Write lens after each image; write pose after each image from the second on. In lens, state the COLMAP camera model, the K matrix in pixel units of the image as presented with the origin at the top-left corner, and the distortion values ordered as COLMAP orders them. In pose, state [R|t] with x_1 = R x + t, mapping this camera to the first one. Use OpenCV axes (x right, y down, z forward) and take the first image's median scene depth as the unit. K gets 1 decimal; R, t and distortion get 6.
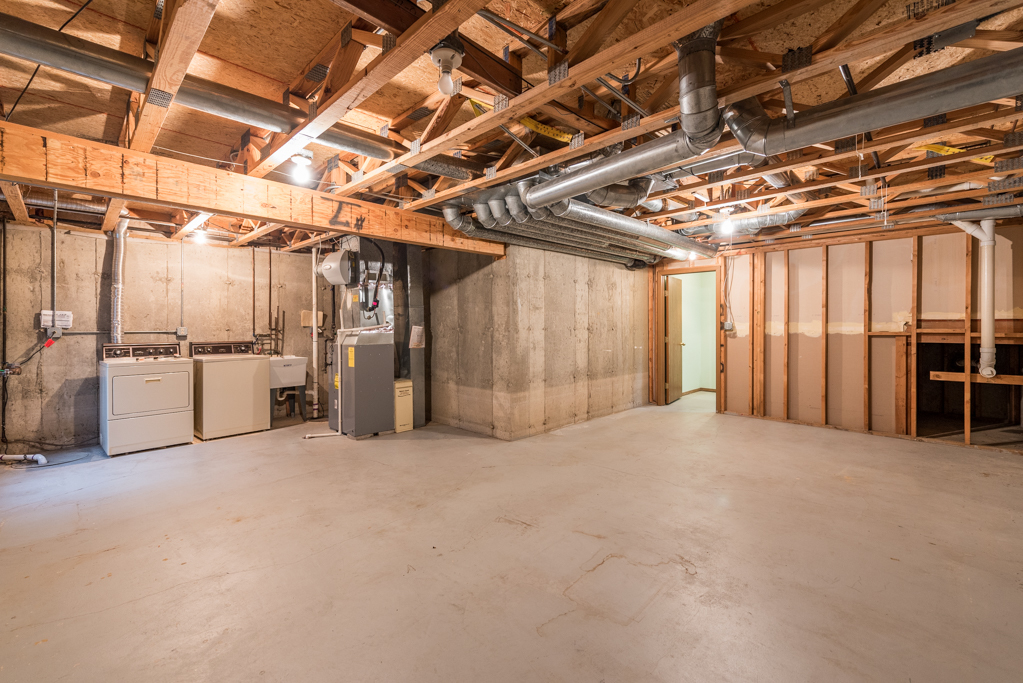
lens RADIAL K [[435.5, 0, 510.3], [0, 435.5, 325.8], [0, 0, 1]] dist [-0.001974, -0.000519]
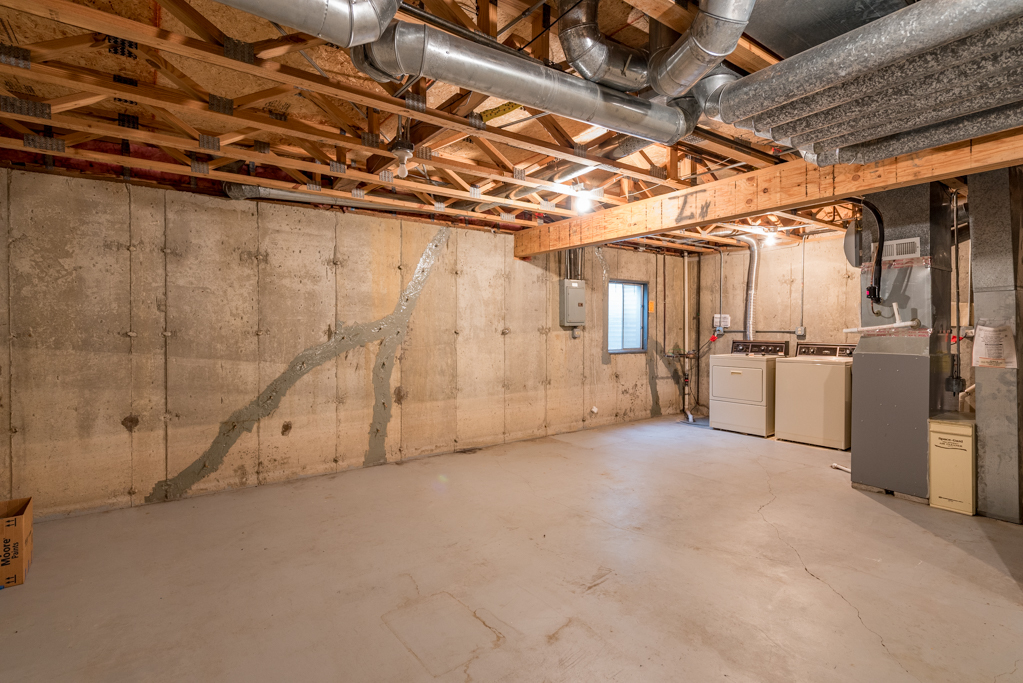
lens RADIAL K [[492.8, 0, 511.5], [0, 492.8, 341.5], [0, 0, 1]] dist [0.016071, -0.000159]
pose [[-0.163482, 0.033048, -0.985993, 0.562538], [0.004947, 0.999454, 0.032679, -0.004446], [0.986534, 0.000464, -0.163556, 0.617861]]
